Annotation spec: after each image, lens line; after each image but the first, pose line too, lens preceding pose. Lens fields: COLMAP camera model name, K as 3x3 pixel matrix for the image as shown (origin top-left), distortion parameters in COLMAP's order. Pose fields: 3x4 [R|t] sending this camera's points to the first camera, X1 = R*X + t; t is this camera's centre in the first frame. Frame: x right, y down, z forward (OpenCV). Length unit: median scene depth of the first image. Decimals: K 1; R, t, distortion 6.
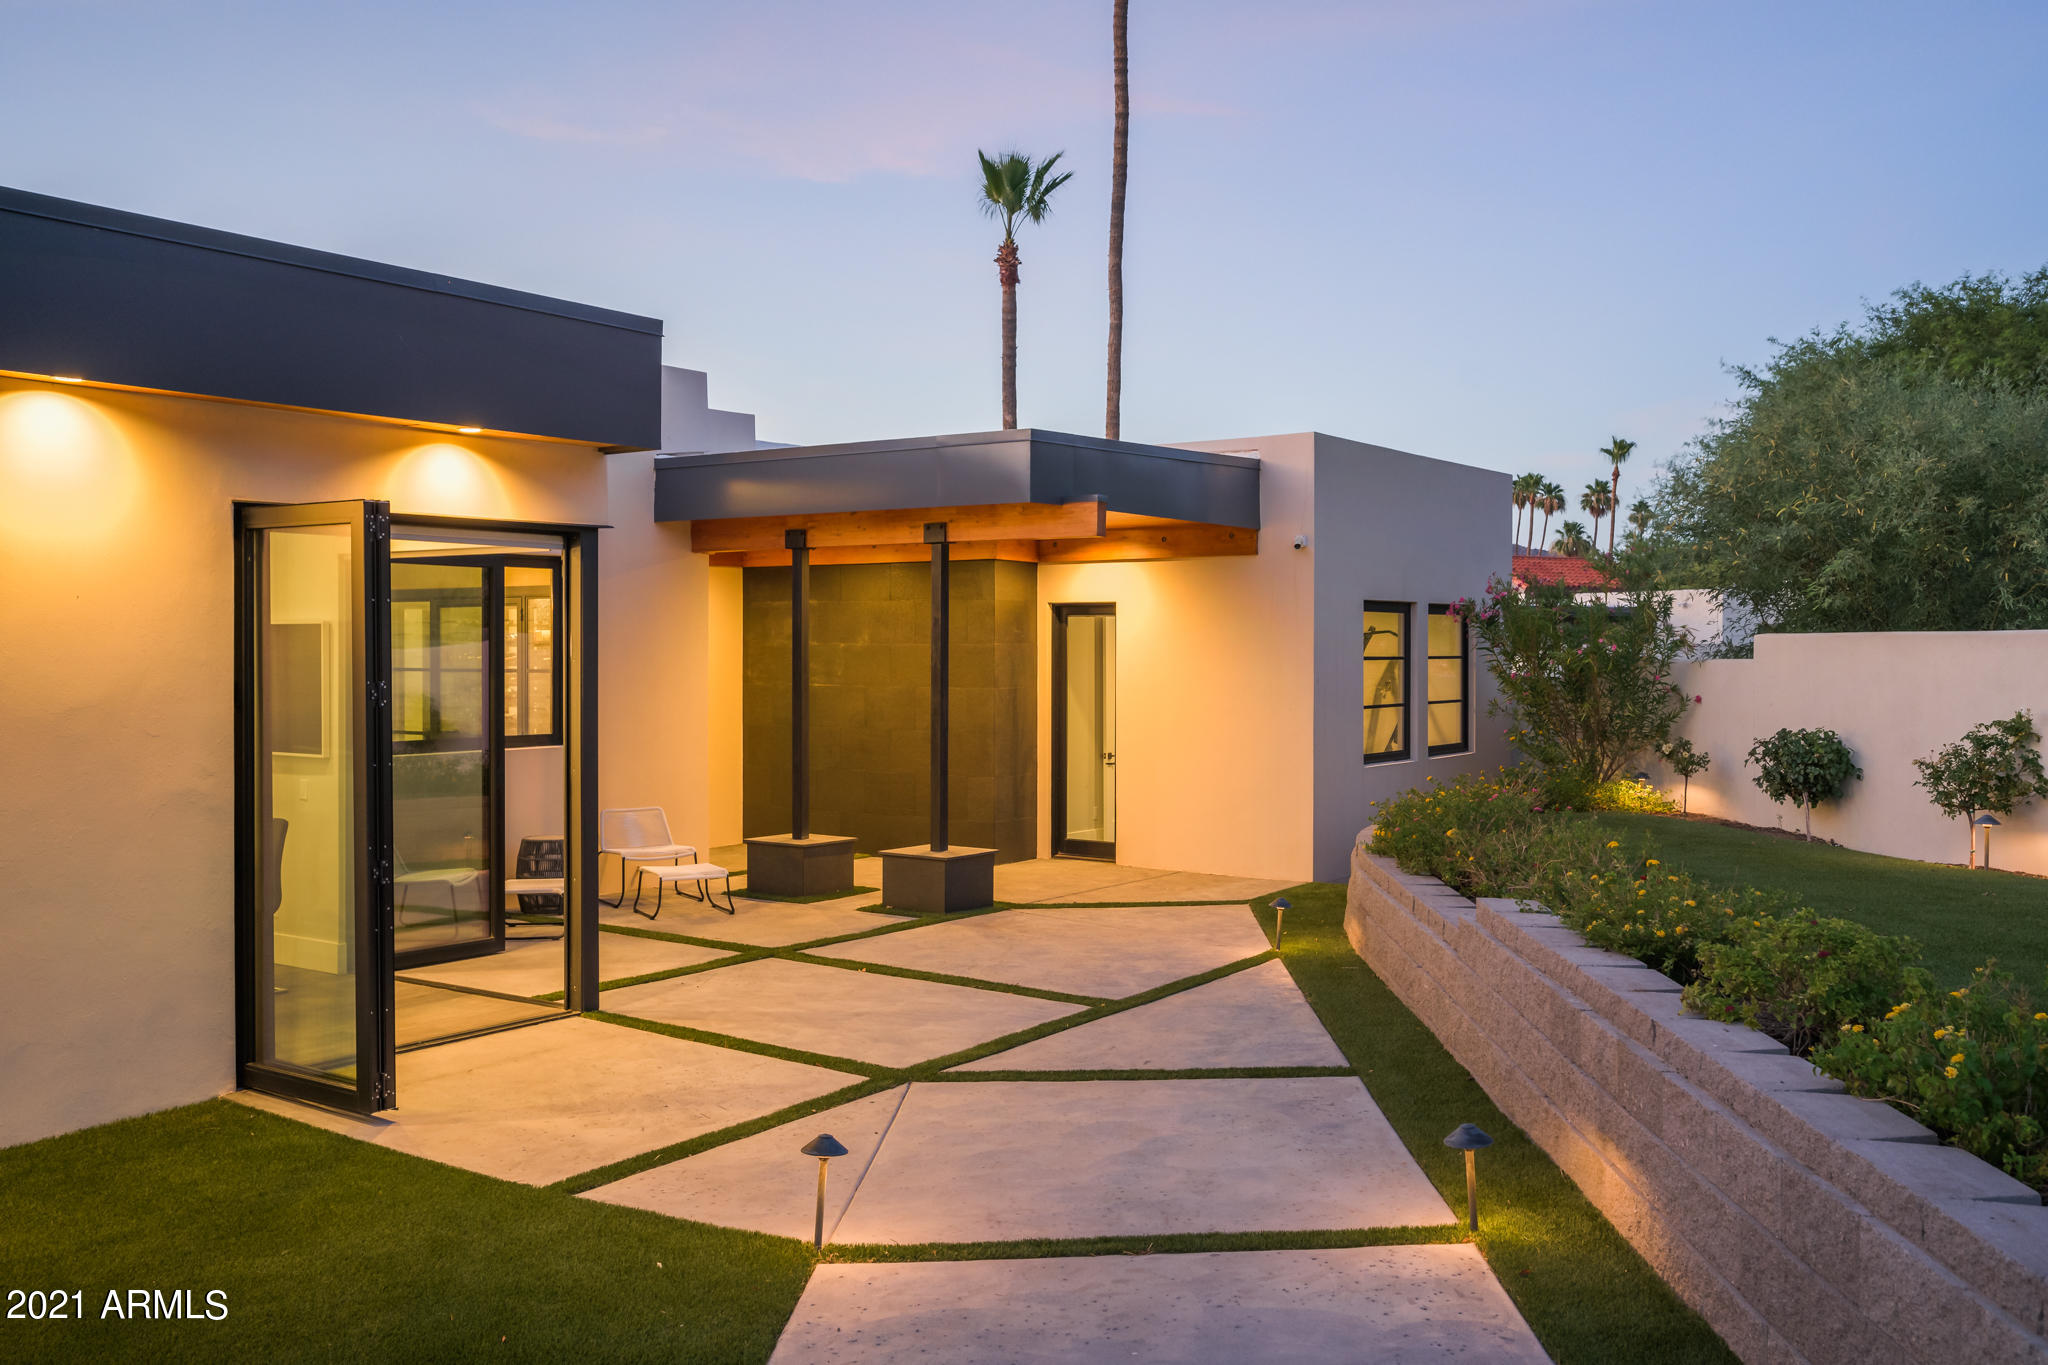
lens RADIAL K [[1769.0, 0, 1024.0], [0, 1769.0, 682.5], [0, 0, 1]] dist [-0.004906, 0.001213]
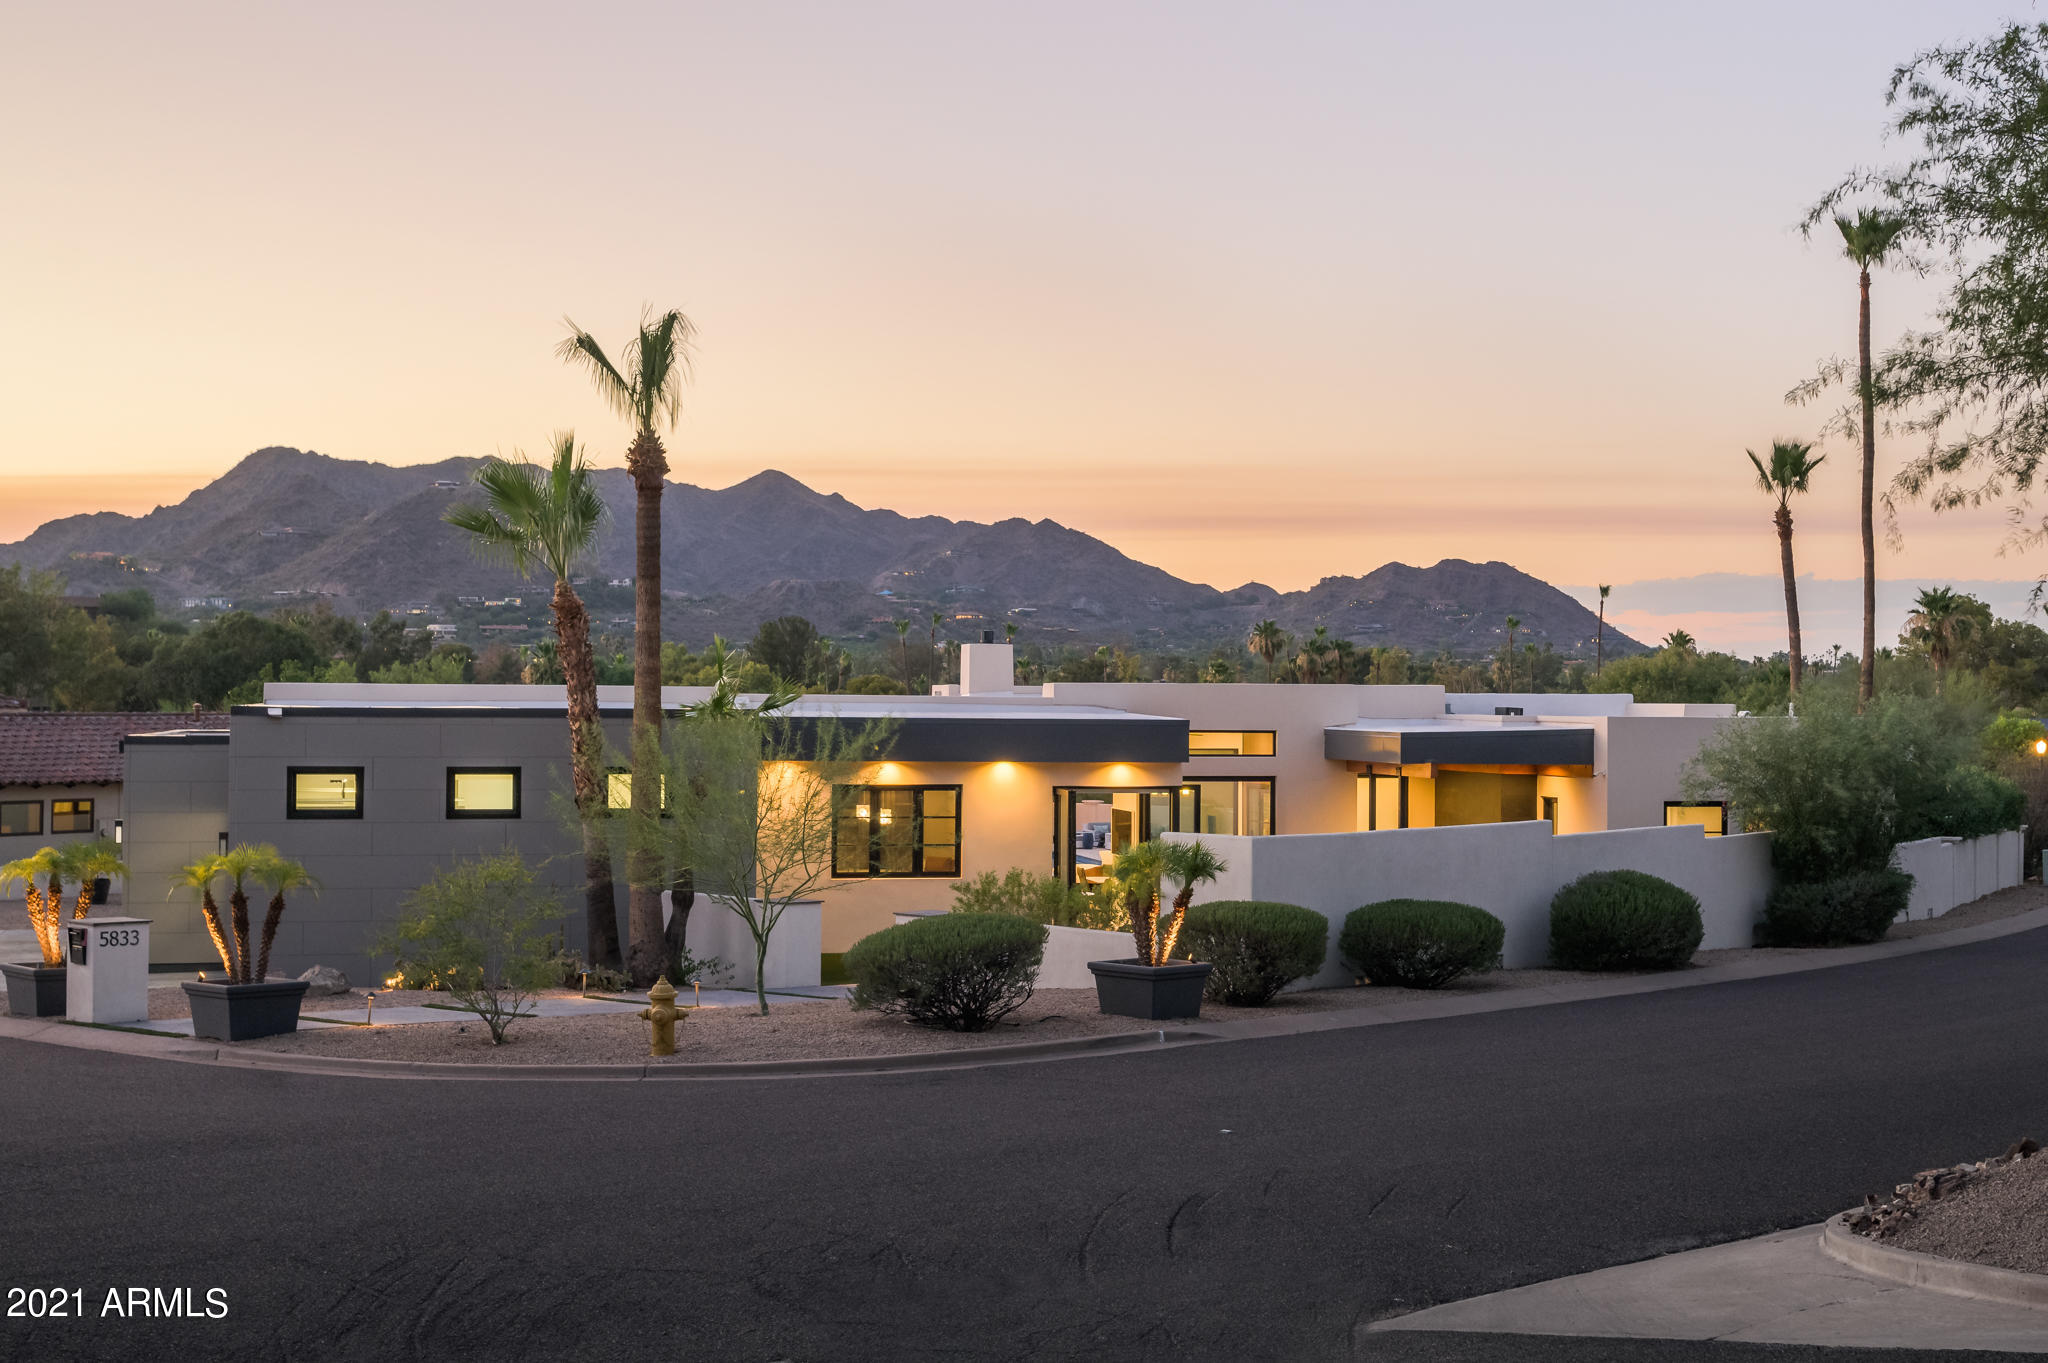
lens RADIAL K [[2651.2, 0, 1024.0], [0, 2651.2, 681.5], [0, 0, 1]] dist [-0.005202, -0.016613]
pose [[0.743126, -0.002212, -0.669147, 1.487707], [-0.018963, 0.999523, -0.024364, -0.087287], [0.668882, 0.030795, 0.742730, -1.457693]]
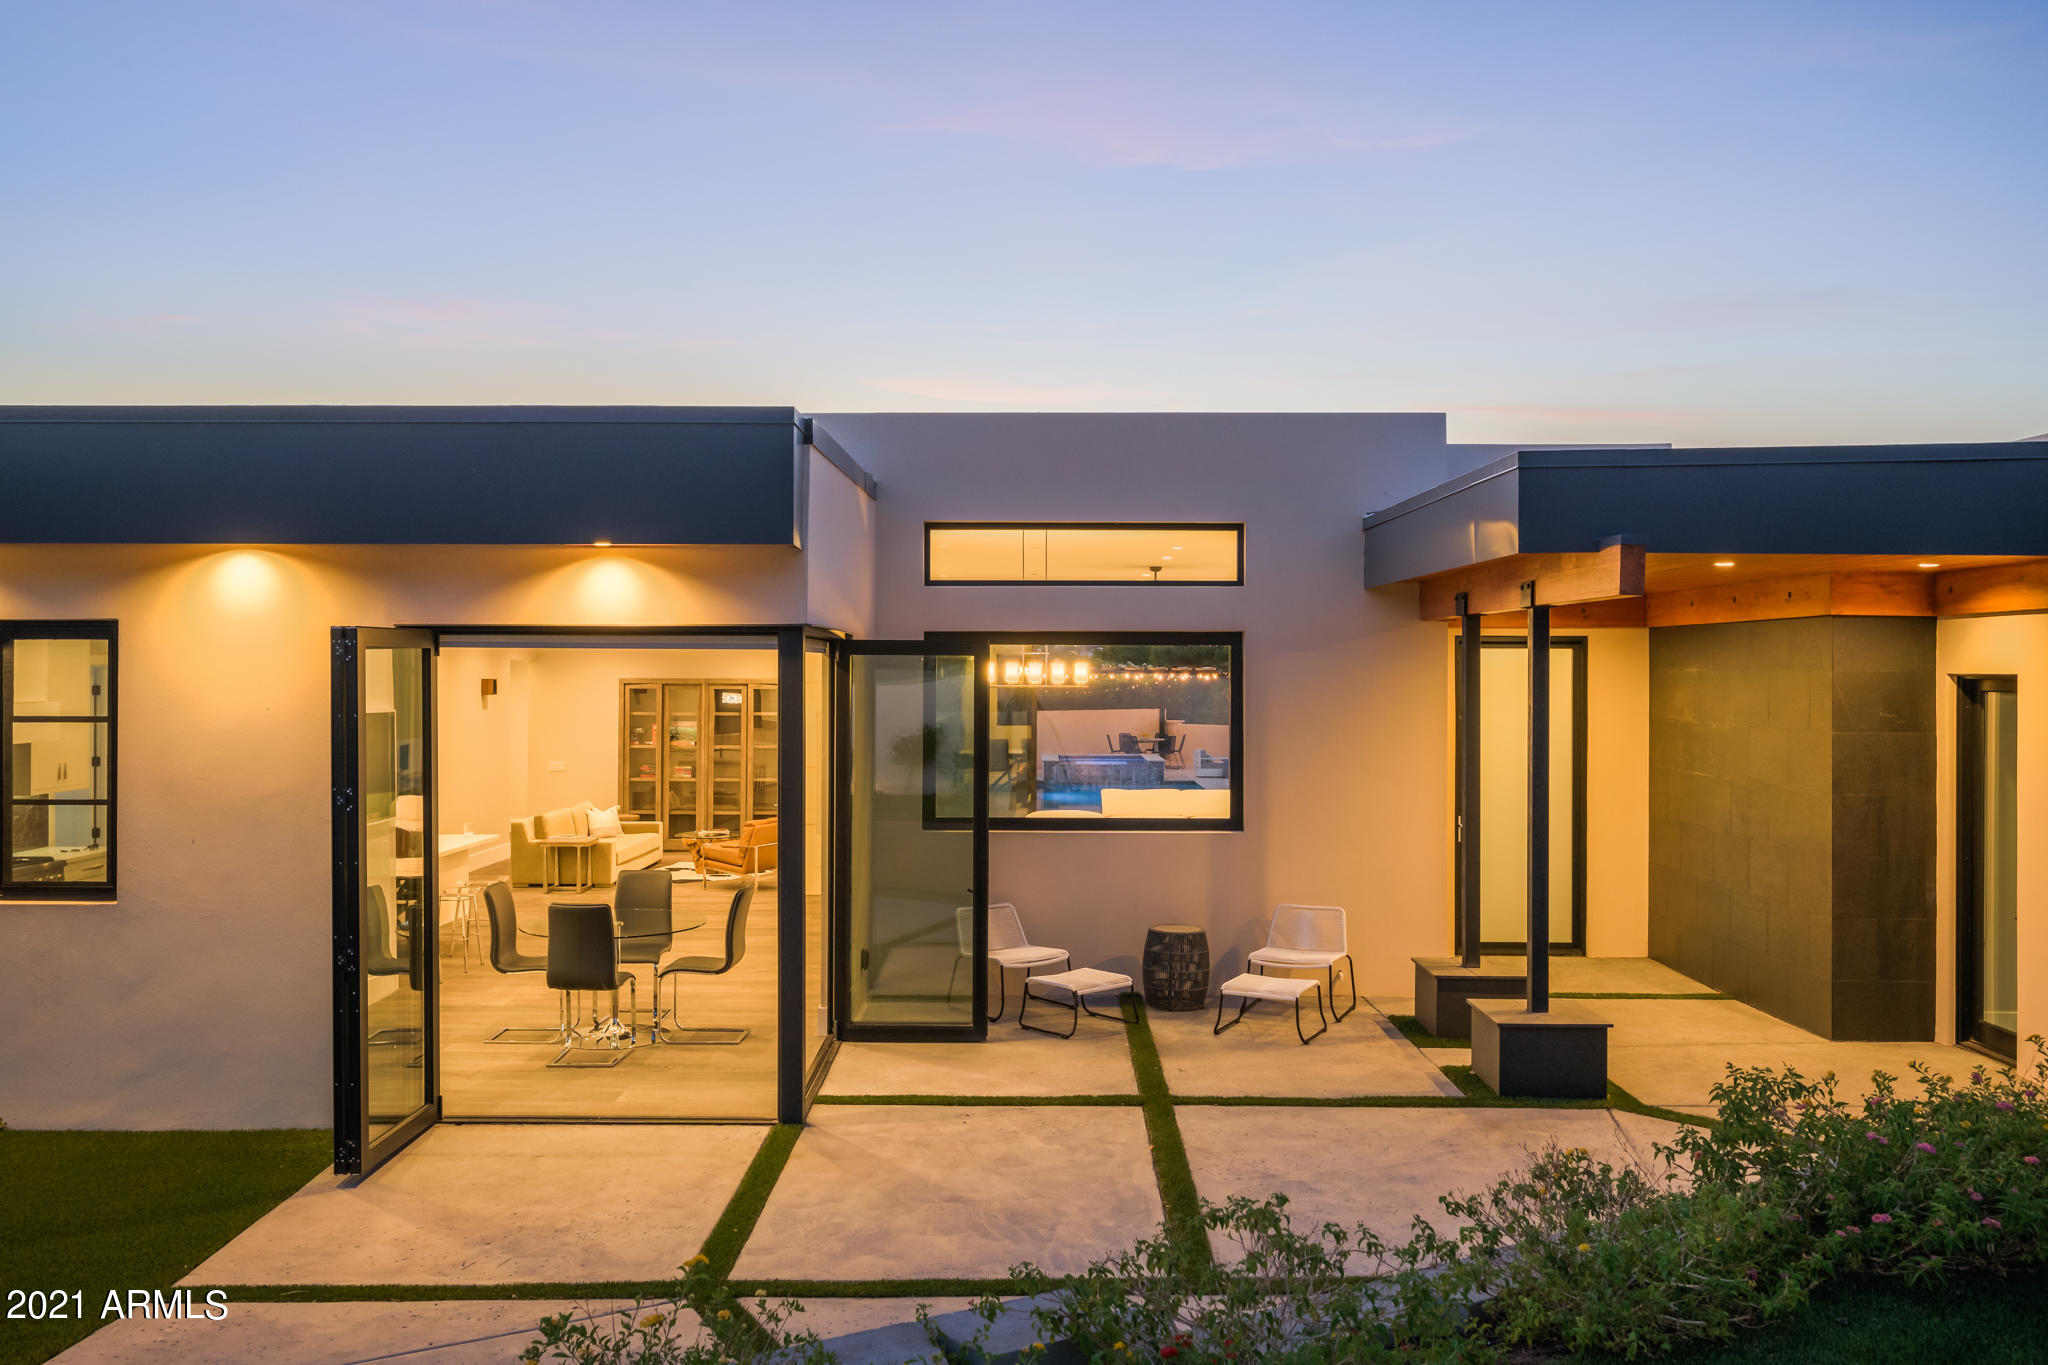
lens RADIAL K [[1620.2, 0, 1024.0], [0, 1620.2, 682.5], [0, 0, 1]] dist [0.005391, 0.000344]
pose [[0.576985, 0.005136, -0.816738, 0.321723], [-0.019080, 0.999792, -0.007191, -0.030210], [0.816532, 0.019733, 0.576963, 0.340644]]
